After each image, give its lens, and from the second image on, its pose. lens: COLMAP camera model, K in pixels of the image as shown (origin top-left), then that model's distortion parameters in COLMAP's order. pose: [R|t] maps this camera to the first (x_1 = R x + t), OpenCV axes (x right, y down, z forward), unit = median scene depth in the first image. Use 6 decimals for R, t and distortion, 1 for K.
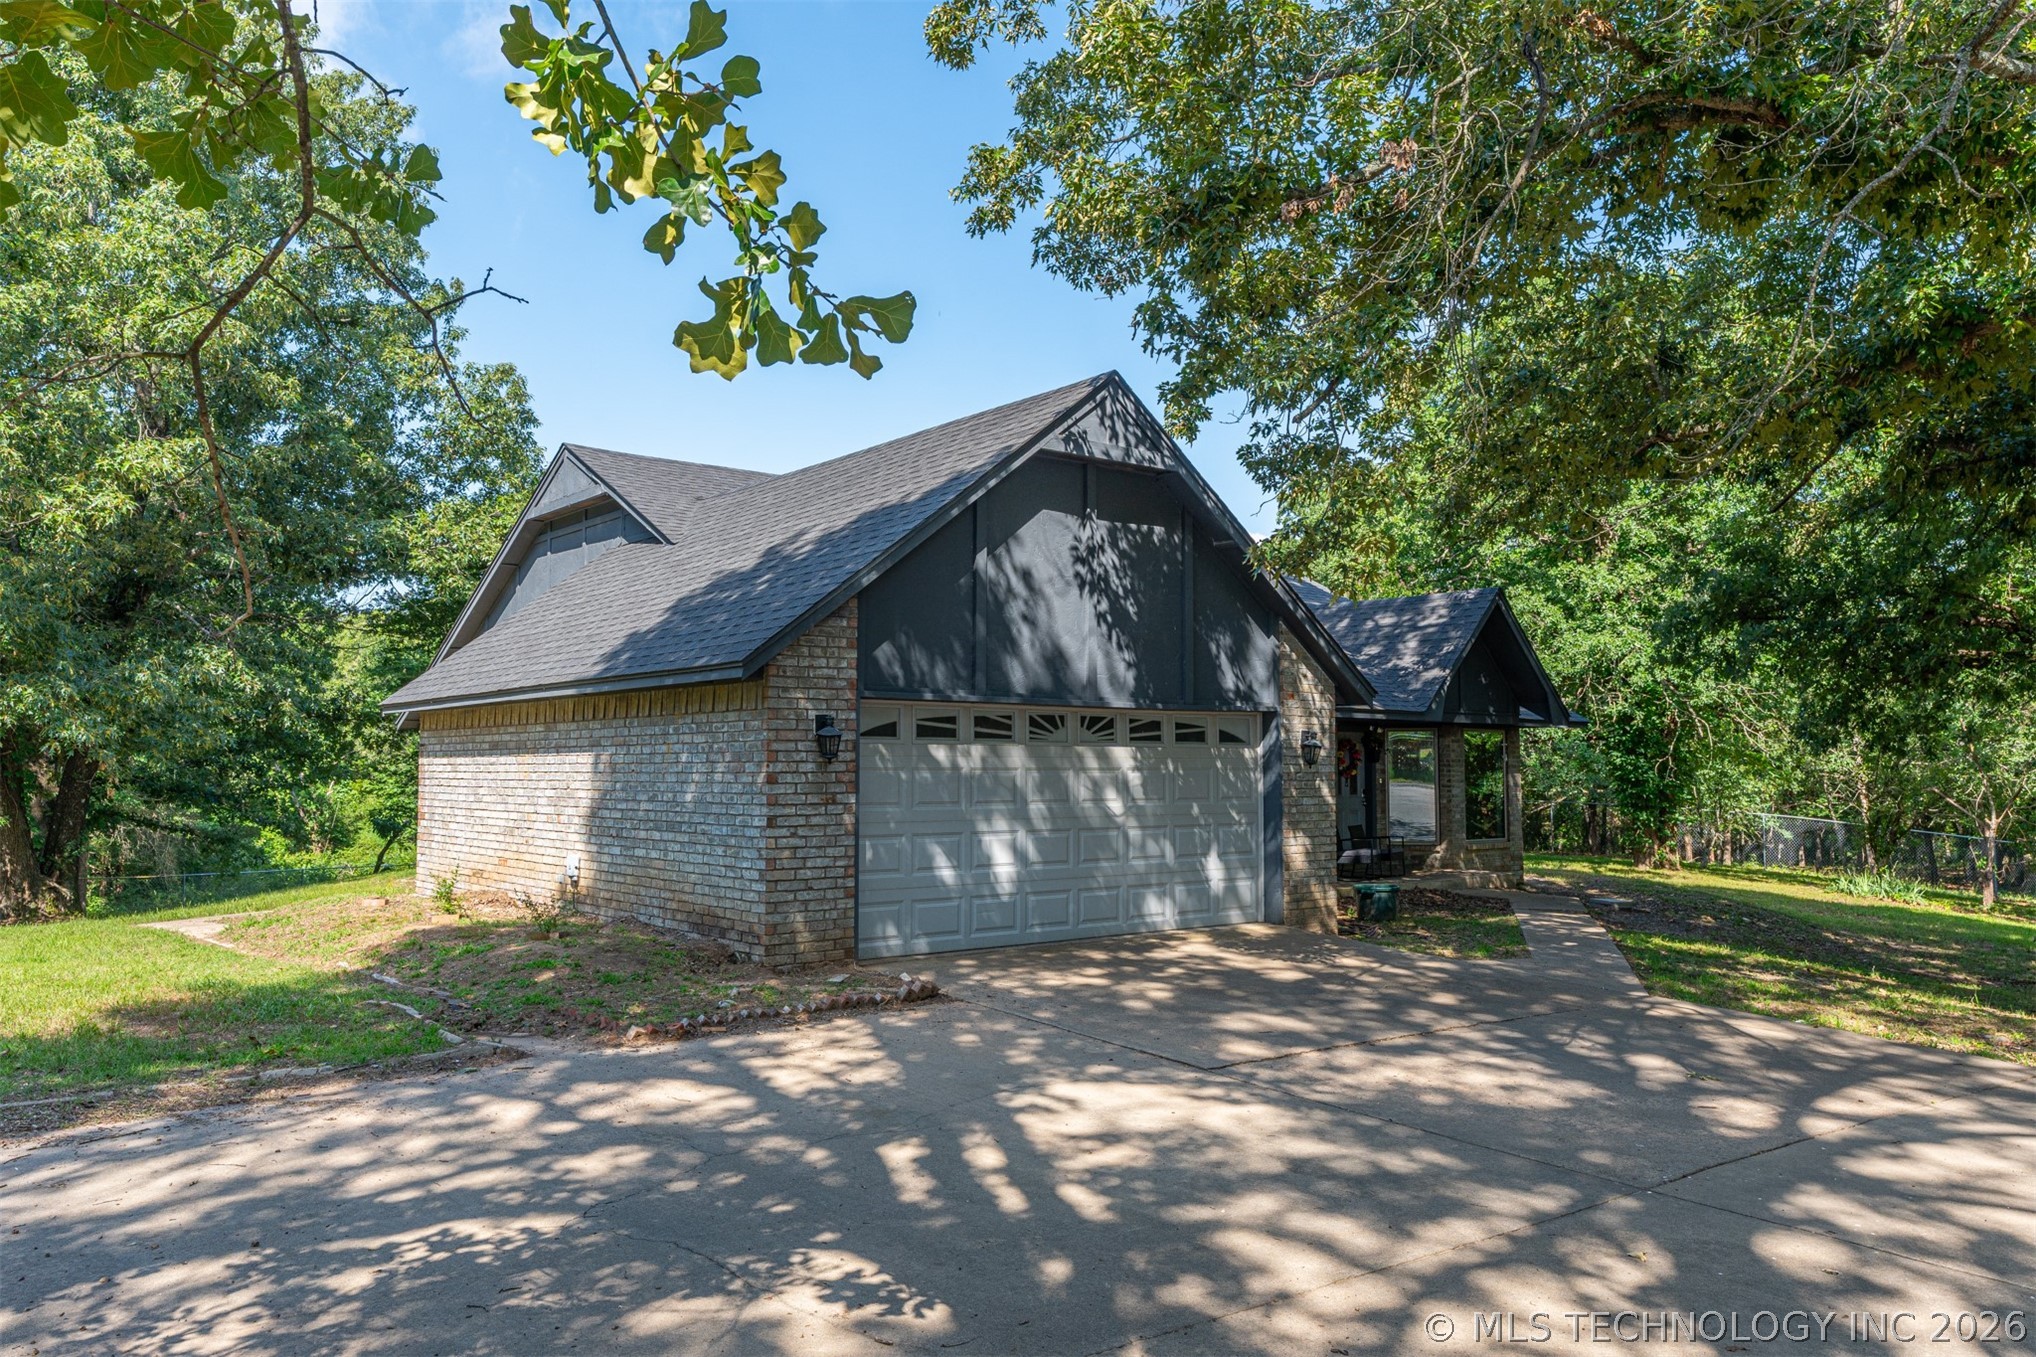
lens RADIAL K [[1479.5, 0, 1018.0], [0, 1479.5, 678.5], [0, 0, 1]] dist [0.003503, 0.001881]
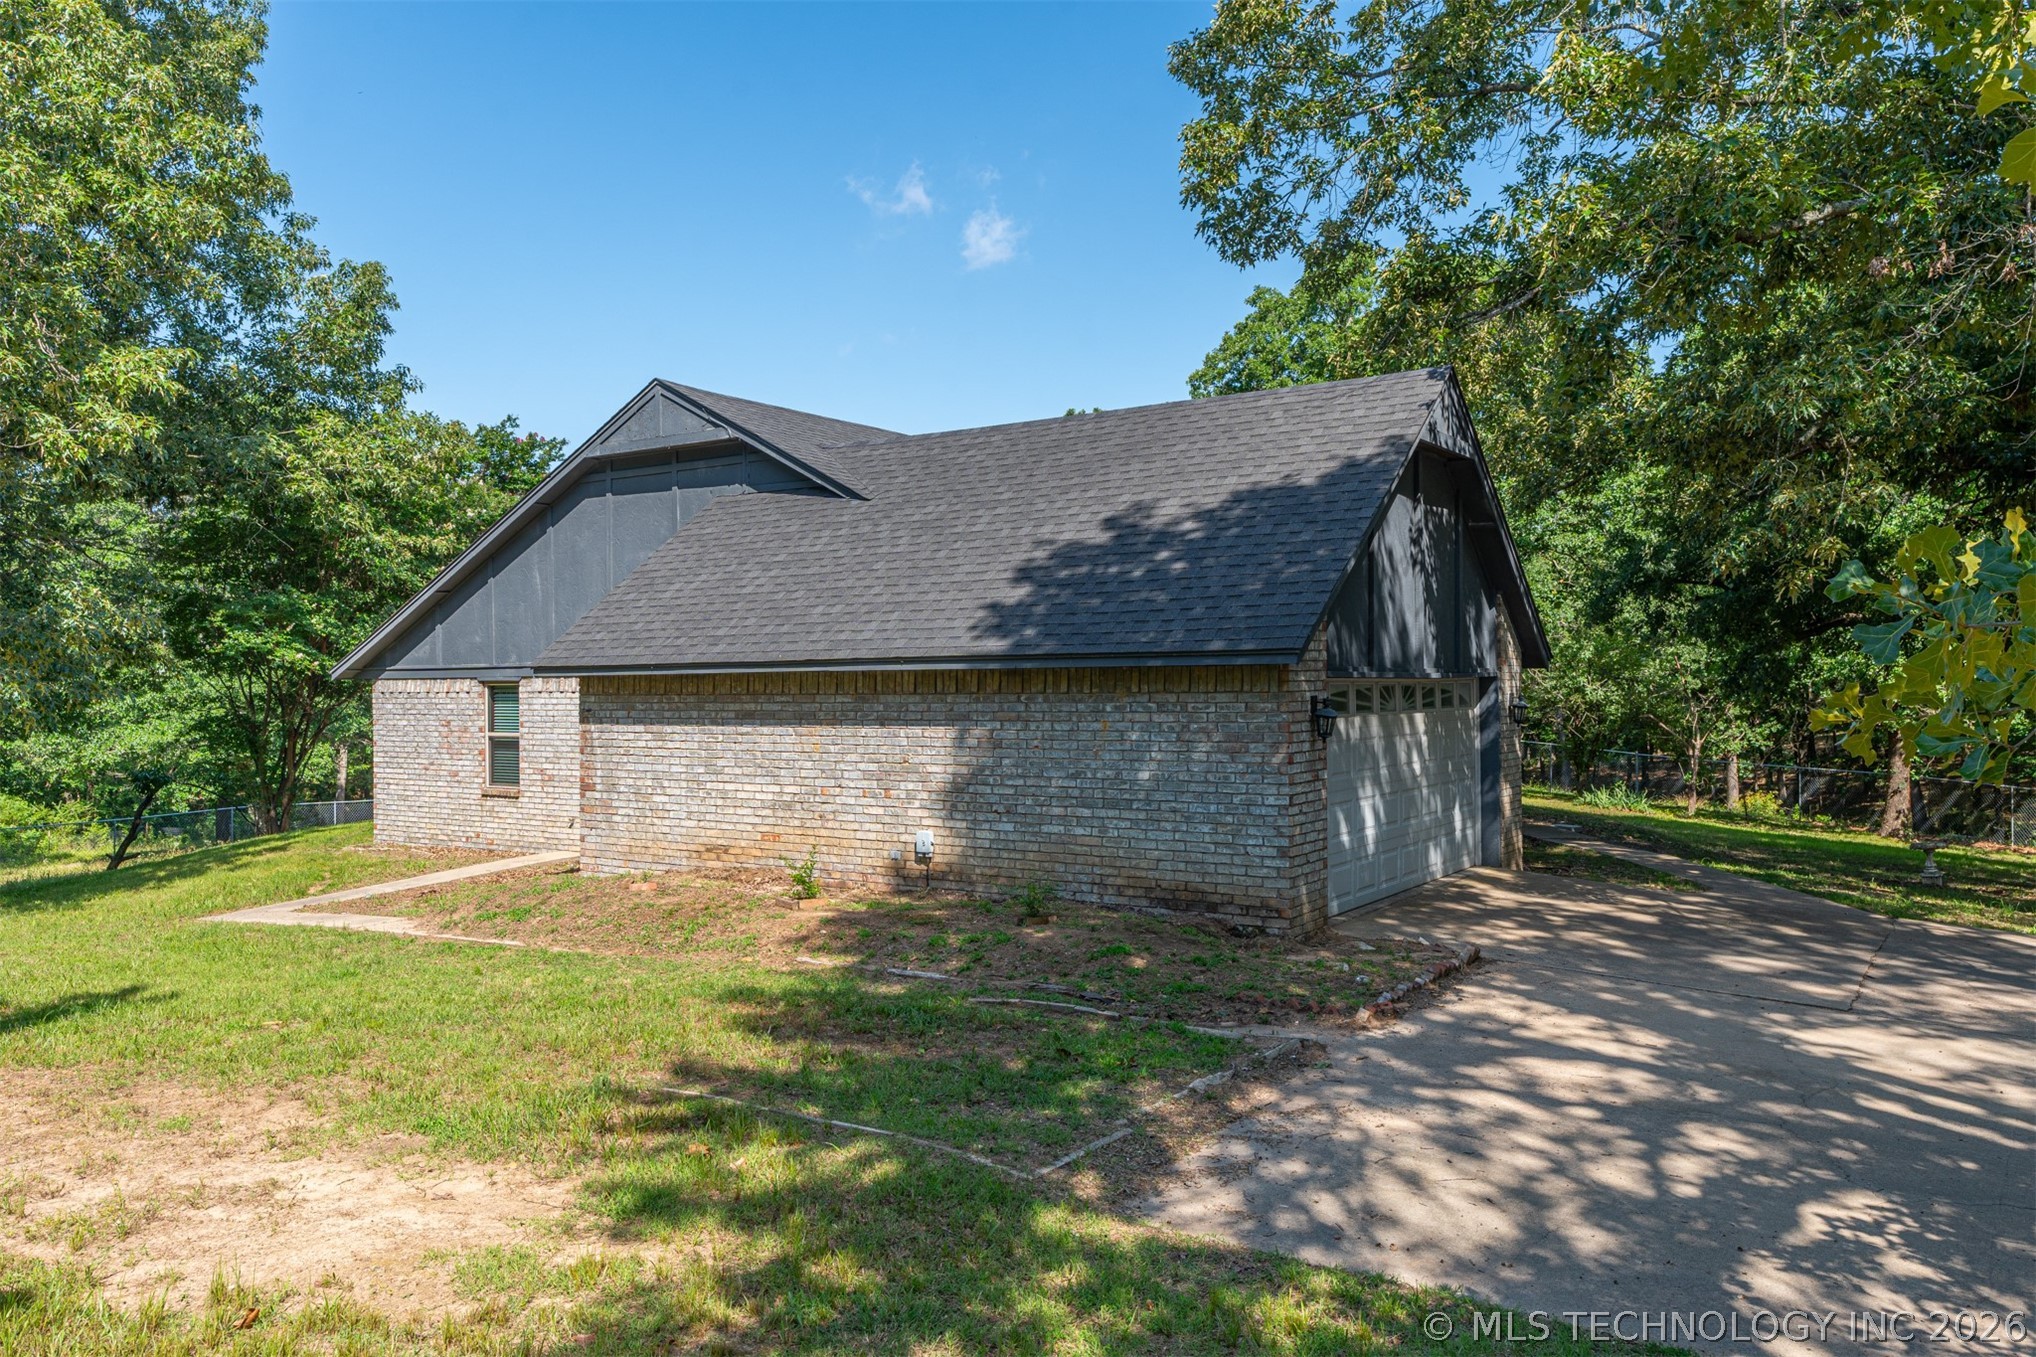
lens RADIAL K [[1479.5, 0, 1018.0], [0, 1479.5, 678.5], [0, 0, 1]] dist [0.003503, 0.001881]
pose [[0.954677, -0.007133, 0.297559, -0.516784], [-0.009494, 0.998474, 0.054393, -0.033787], [-0.297493, -0.054753, 0.953153, 0.057200]]
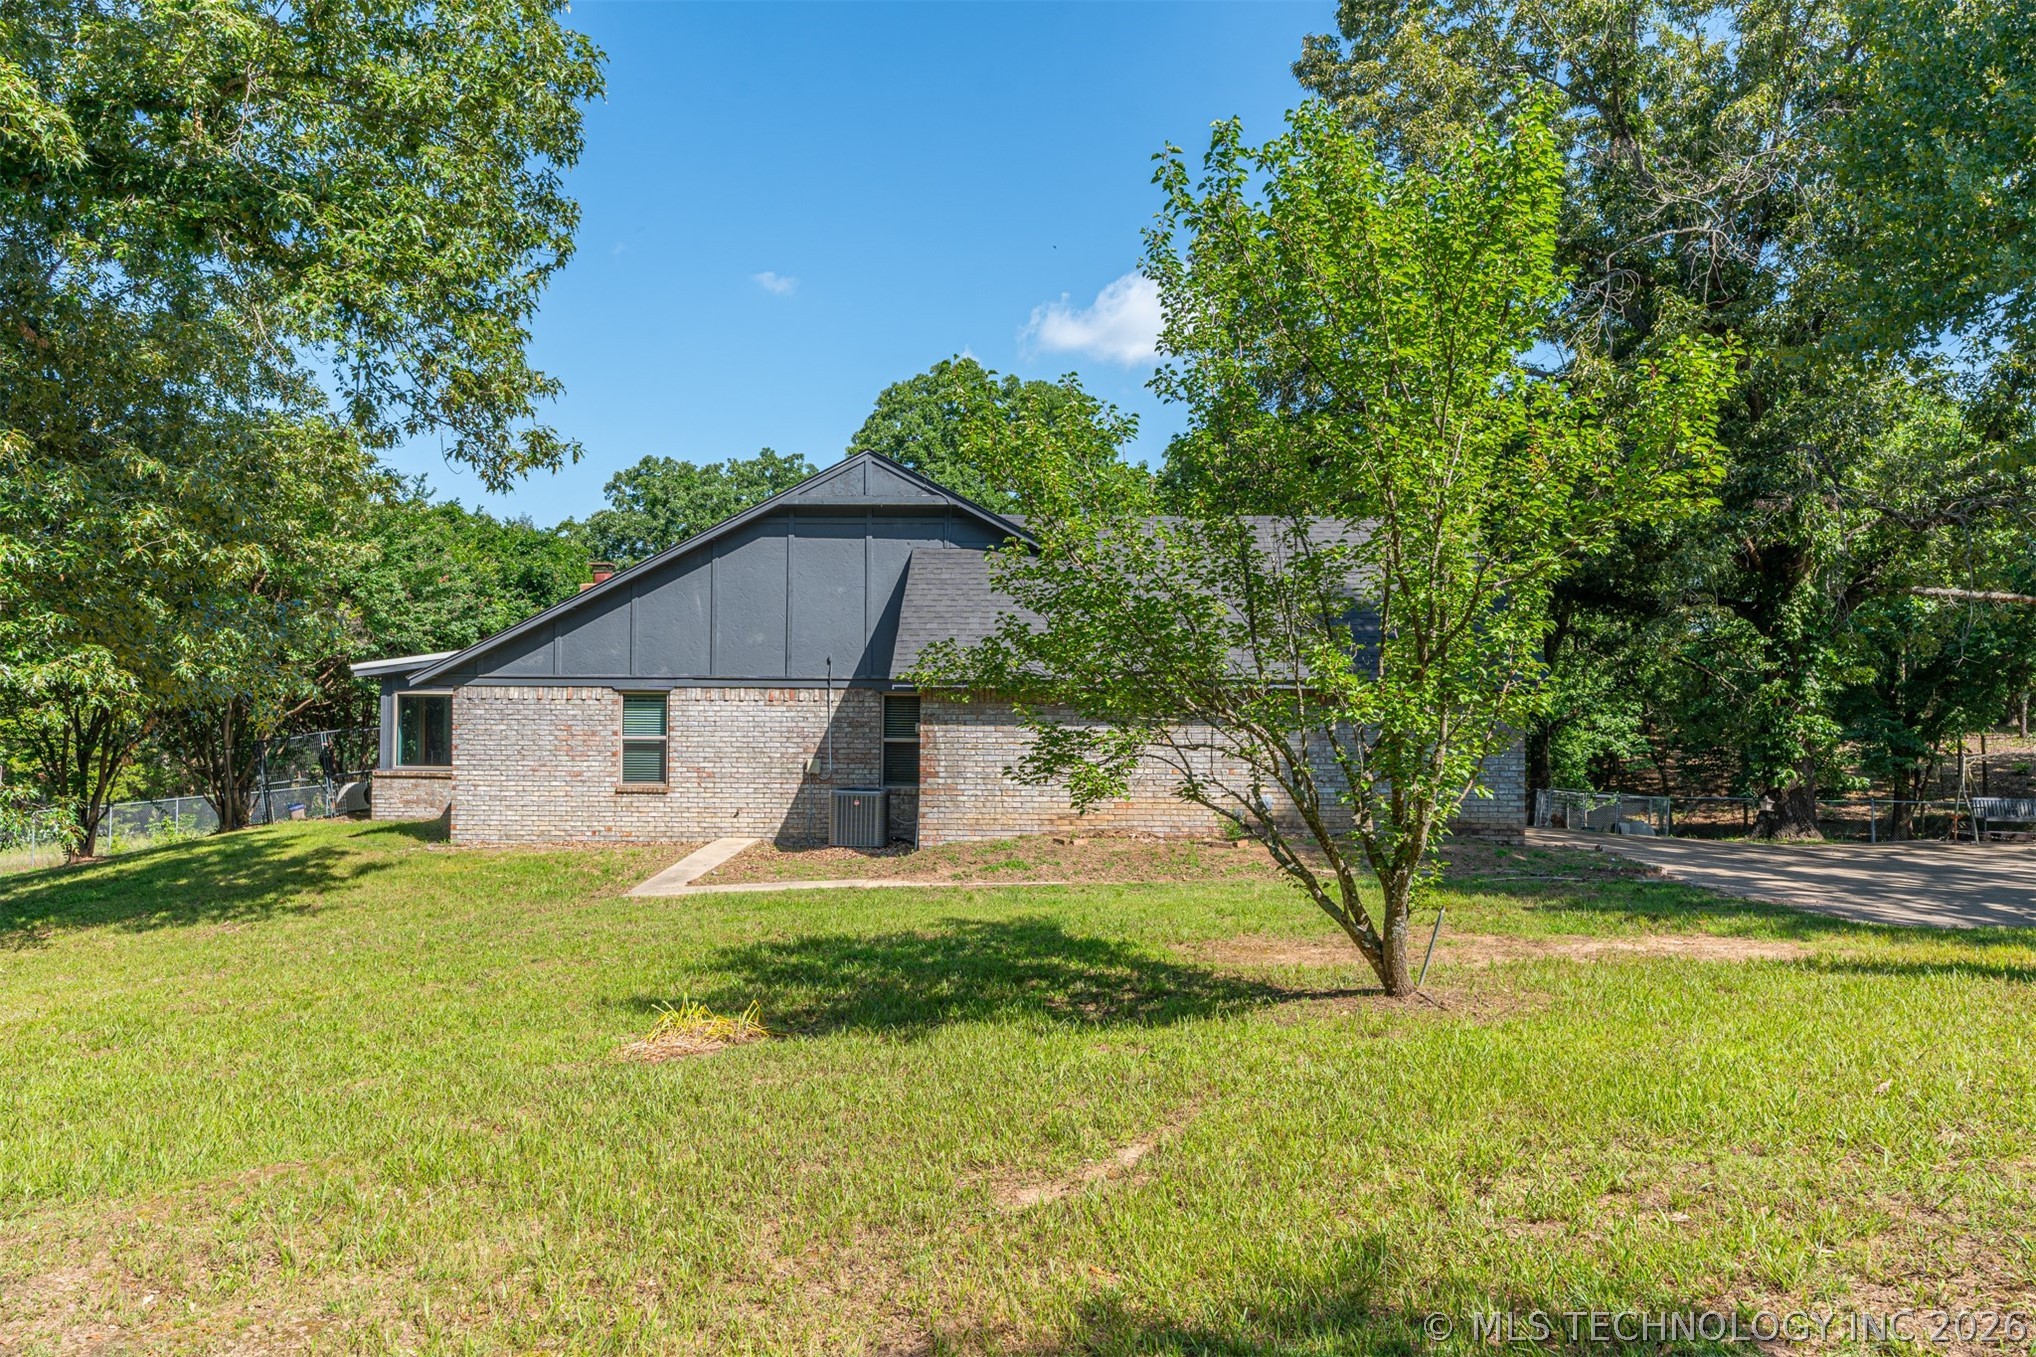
lens RADIAL K [[1359.9, 0, 1018.1], [0, 1359.9, 682.9], [0, 0, 1]] dist [0.004084, -0.001531]
pose [[0.650819, 0.017298, 0.759036, -1.446173], [-0.051118, 0.998470, 0.021075, -0.007927], [-0.757510, -0.052516, 0.650707, 0.305023]]
